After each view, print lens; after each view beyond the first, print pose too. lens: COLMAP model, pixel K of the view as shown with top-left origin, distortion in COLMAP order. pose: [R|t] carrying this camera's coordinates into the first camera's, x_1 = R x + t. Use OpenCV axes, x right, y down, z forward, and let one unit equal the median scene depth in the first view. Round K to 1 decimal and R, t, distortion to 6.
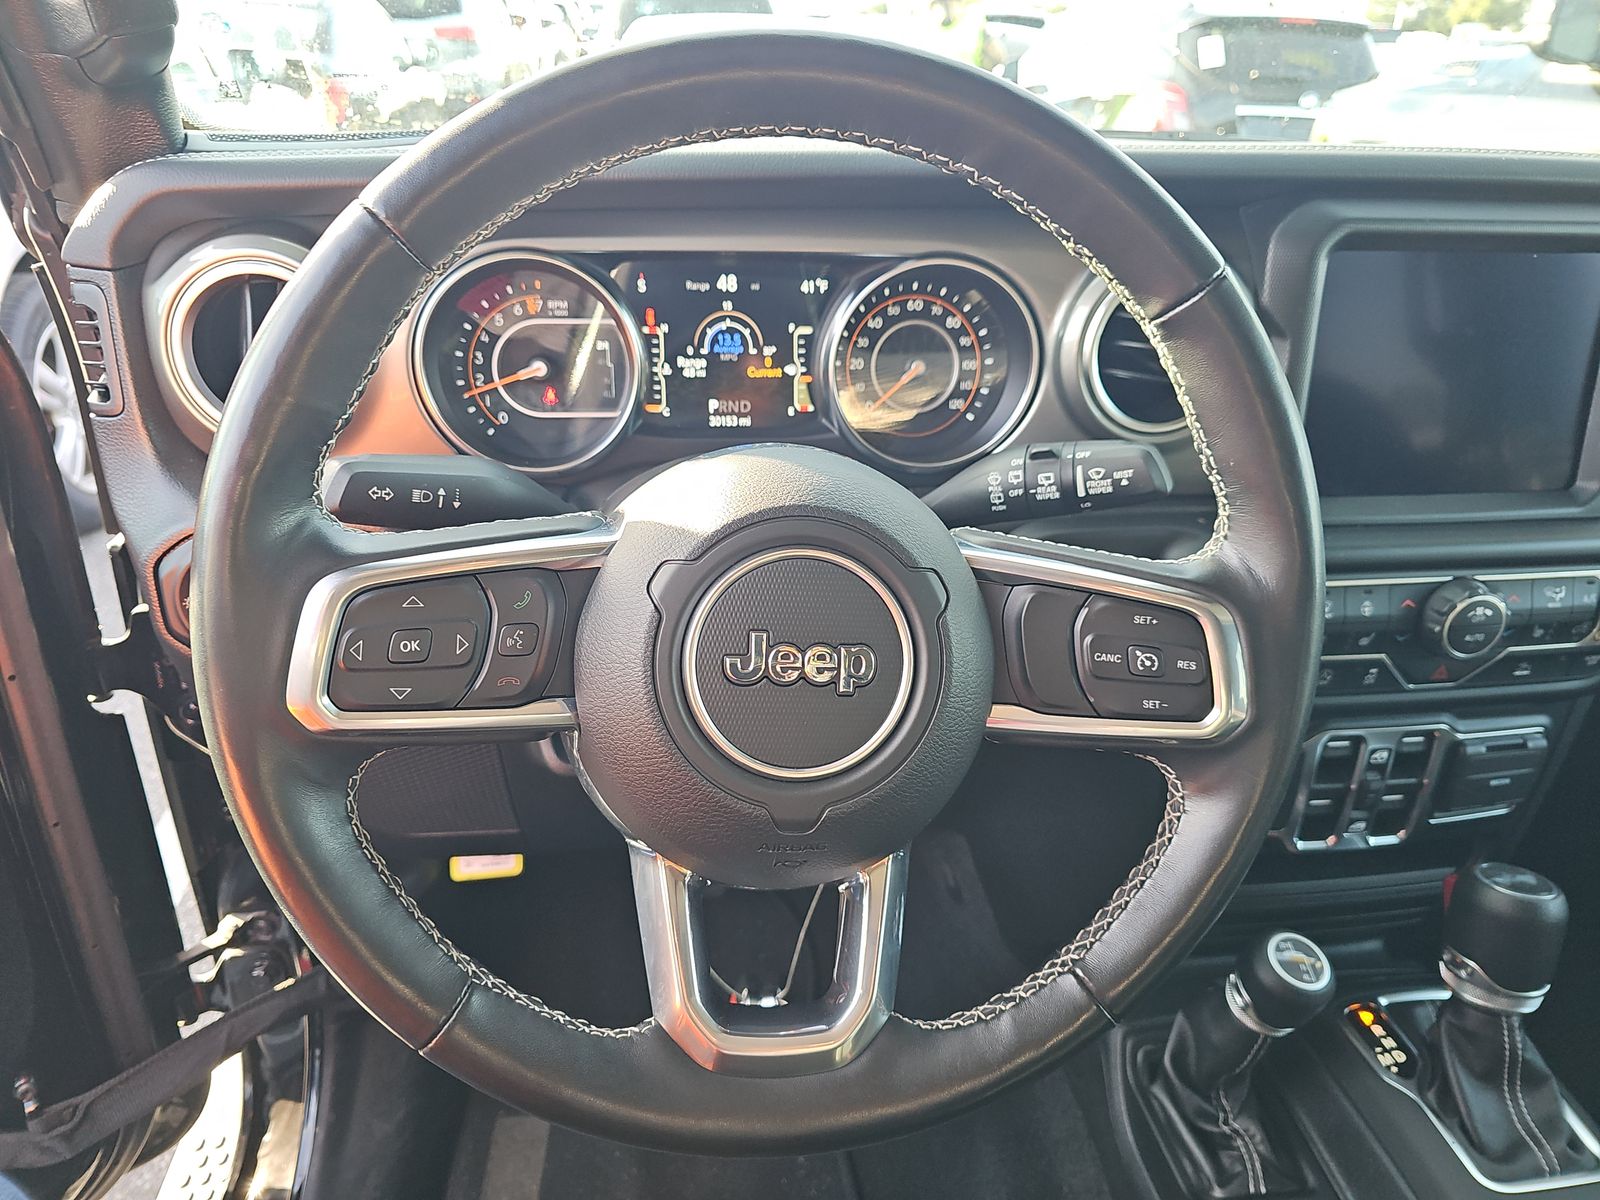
lens RADIAL K [[1091.1, 0, 812.7], [0, 1091.1, 598.4], [0, 0, 1]] dist [0.045489, -0.056151]
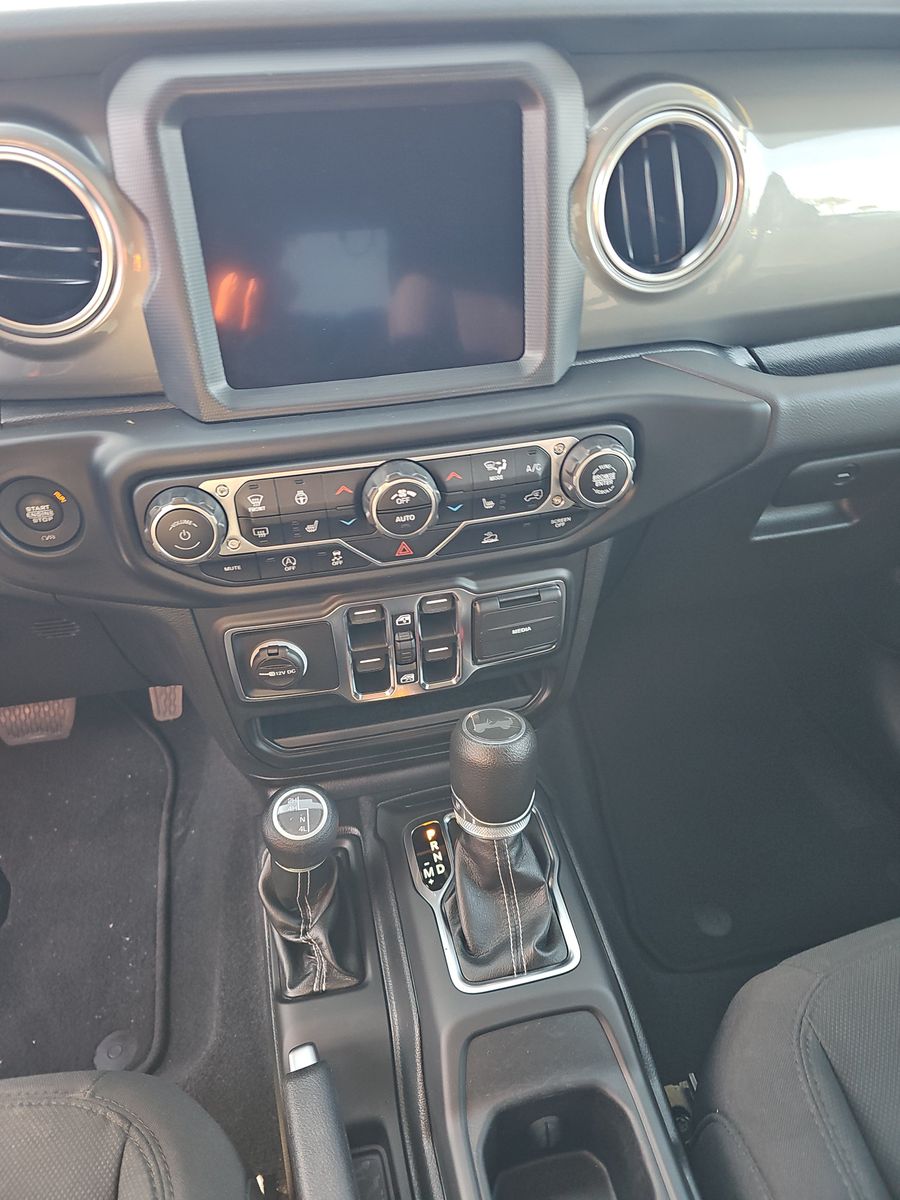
lens RADIAL K [[818.3, 0, 450.0], [0, 818.3, 600.0], [0, 0, 1]] dist [0.045489, -0.056151]
pose [[0.995196, -0.086537, 0.045790, 0.743085], [0.076122, 0.978054, 0.193946, -0.044046], [-0.061569, -0.189529, 0.979943, 0.280179]]
